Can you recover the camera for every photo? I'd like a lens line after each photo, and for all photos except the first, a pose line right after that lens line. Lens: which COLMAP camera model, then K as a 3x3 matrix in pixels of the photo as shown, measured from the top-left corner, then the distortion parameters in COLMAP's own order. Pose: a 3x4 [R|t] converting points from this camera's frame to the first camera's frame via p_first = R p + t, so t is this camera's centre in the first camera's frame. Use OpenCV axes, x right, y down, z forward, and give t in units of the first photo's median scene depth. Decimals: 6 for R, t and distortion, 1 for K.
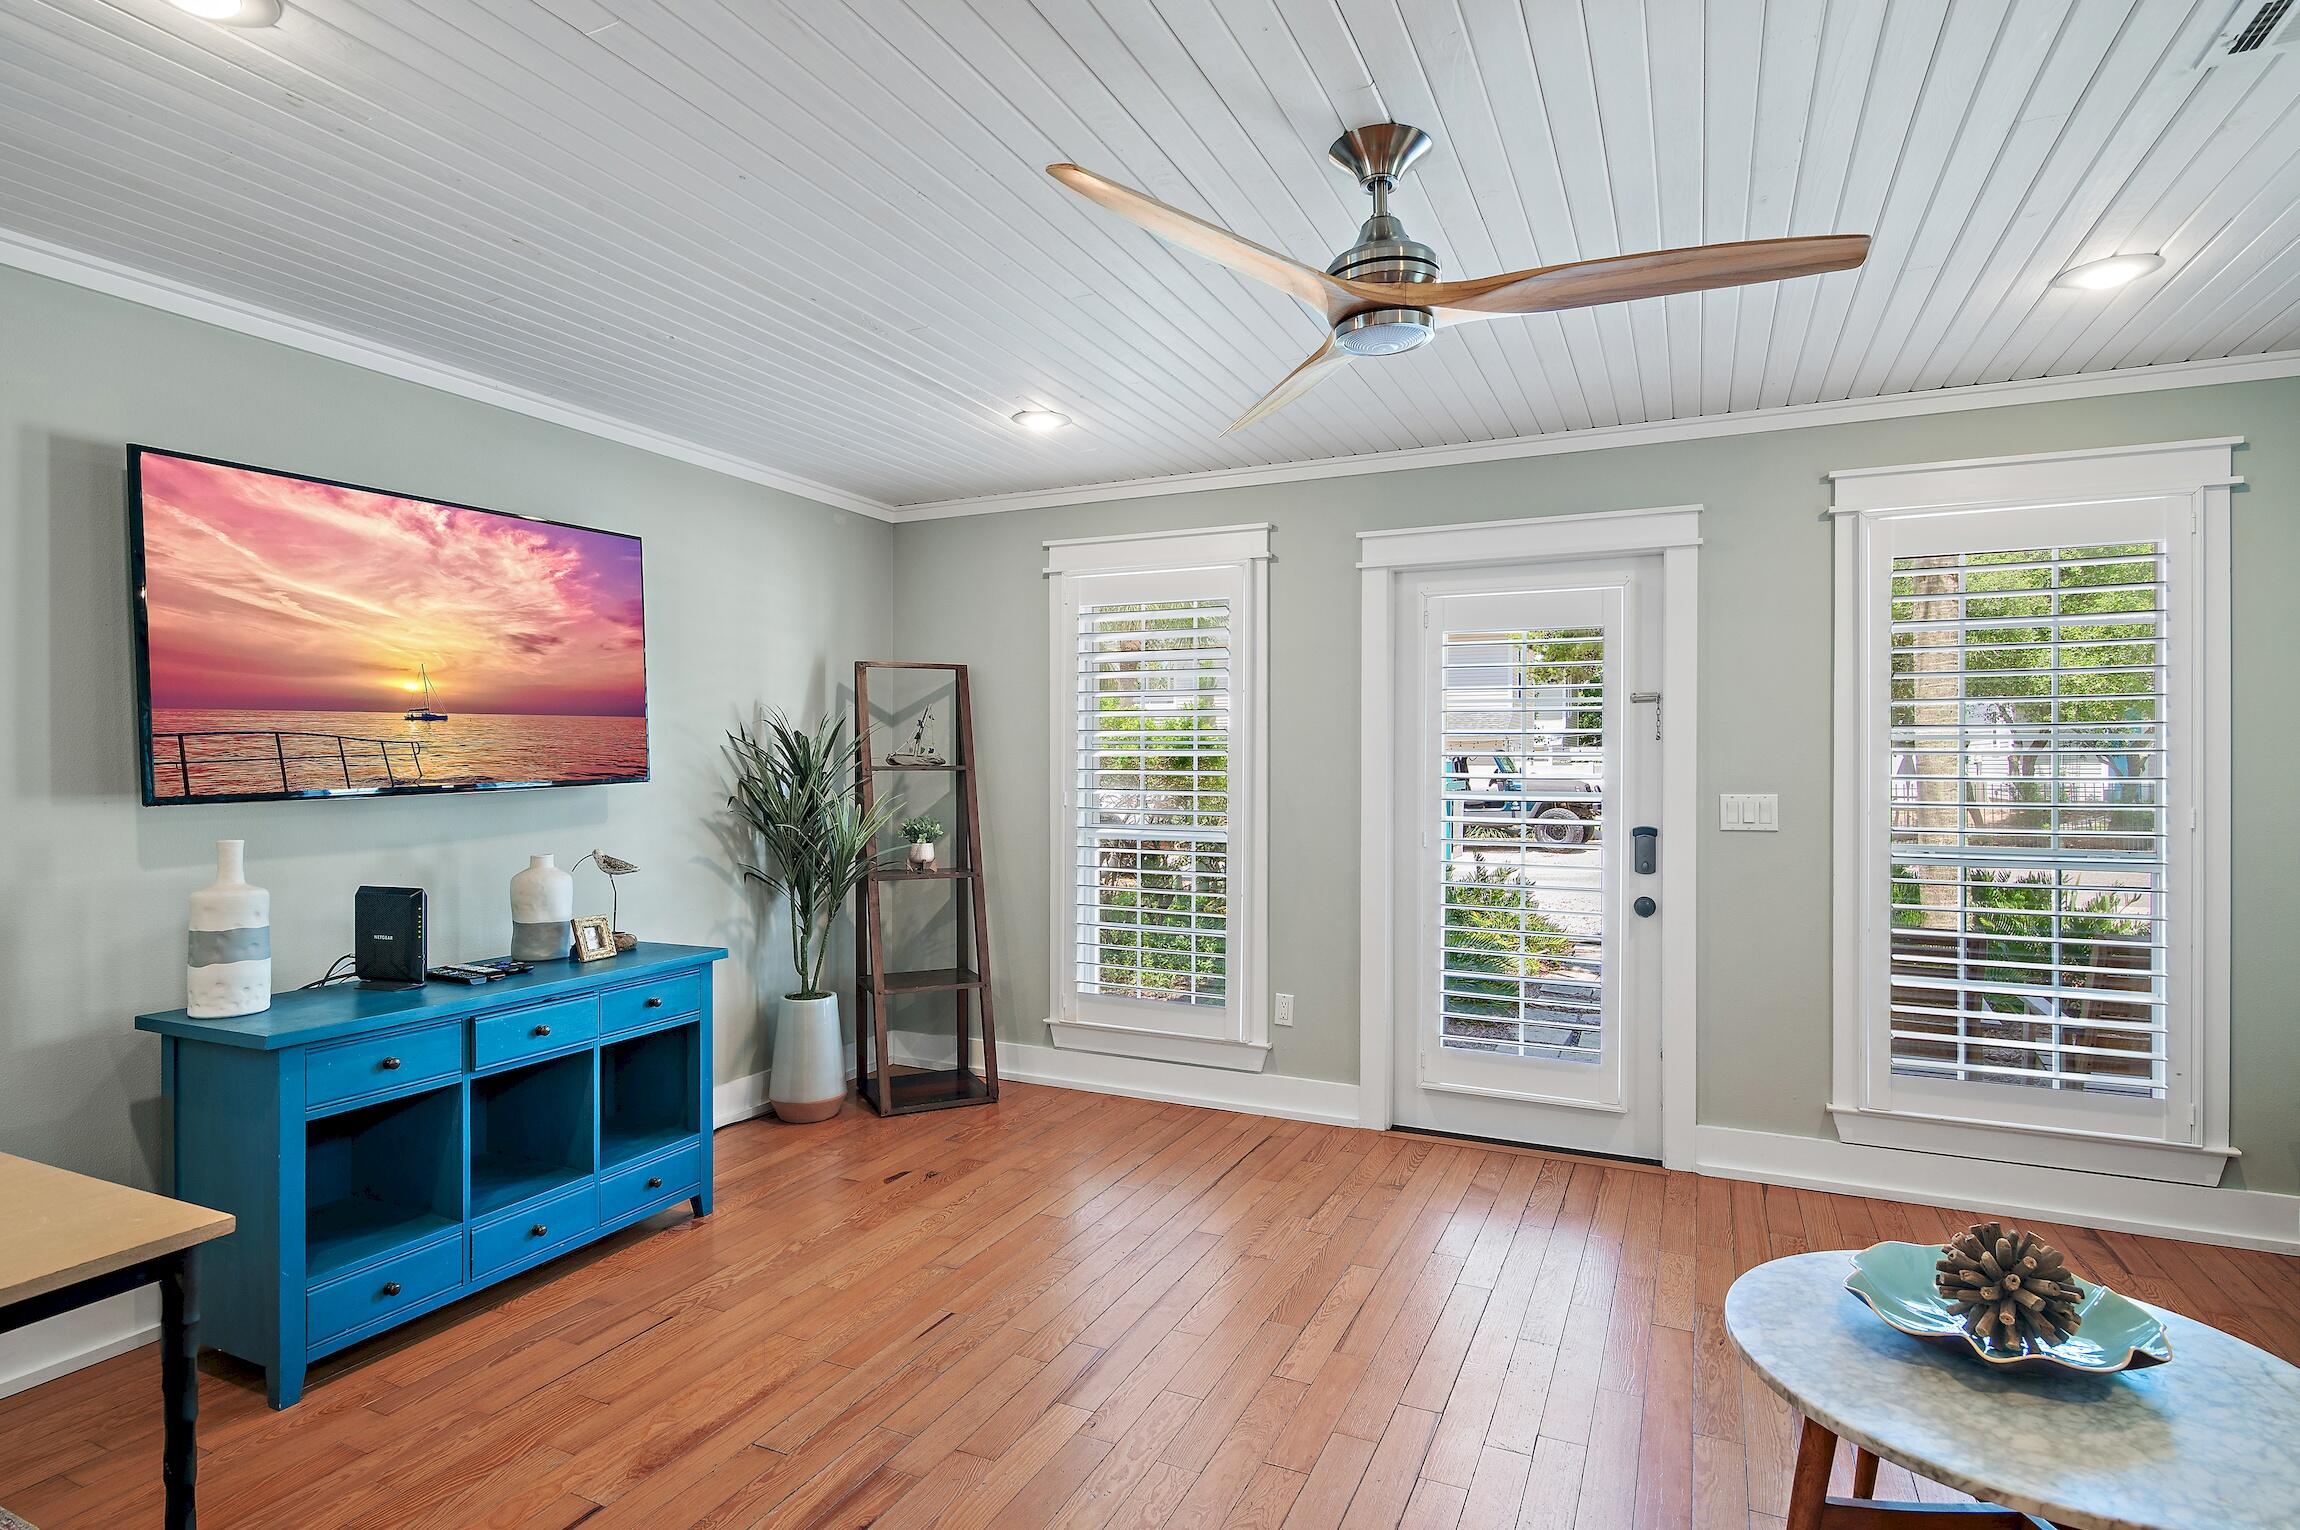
lens RADIAL K [[1173.2, 0, 1142.2], [0, 1173.2, 821.9], [0, 0, 1]] dist [0.006397, -0.000097]
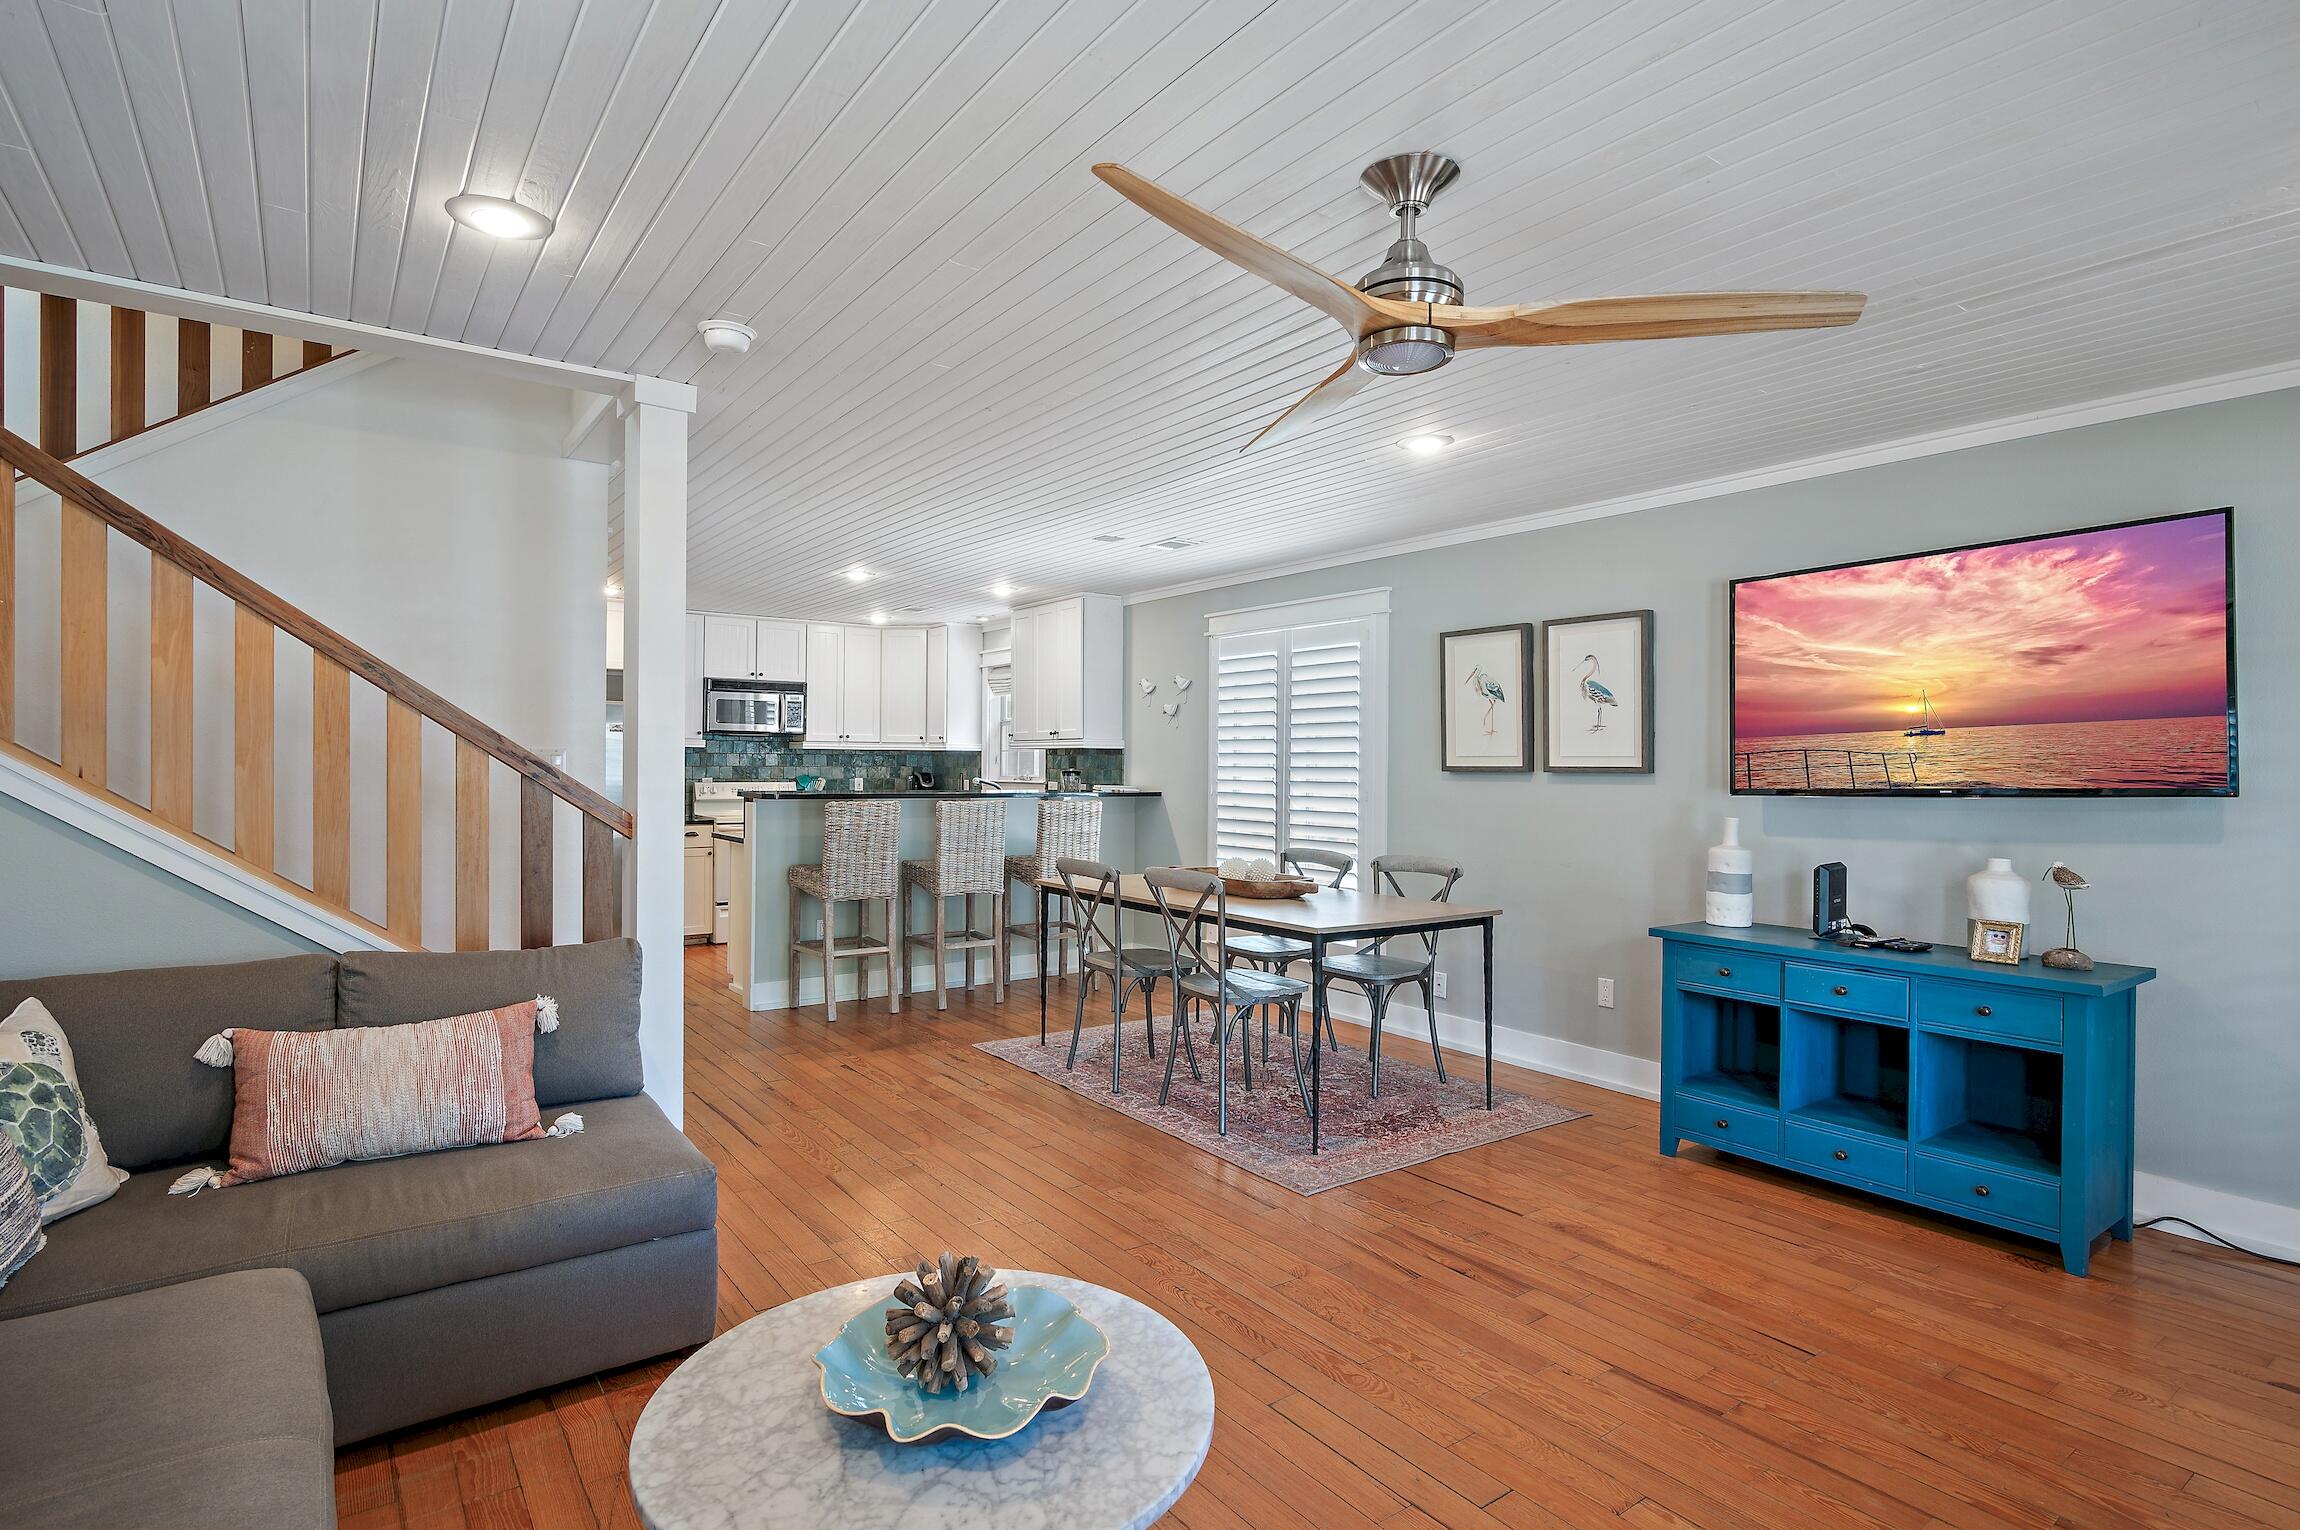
lens RADIAL K [[1134.1, 0, 1148.3], [0, 1134.1, 767.4], [0, 0, 1]] dist [0.003527, -0.000426]
pose [[-0.487828, -0.008271, -0.872901, 0.817160], [-0.051453, 0.998489, 0.019294, -0.034901], [0.871422, 0.054325, -0.487516, 0.879781]]
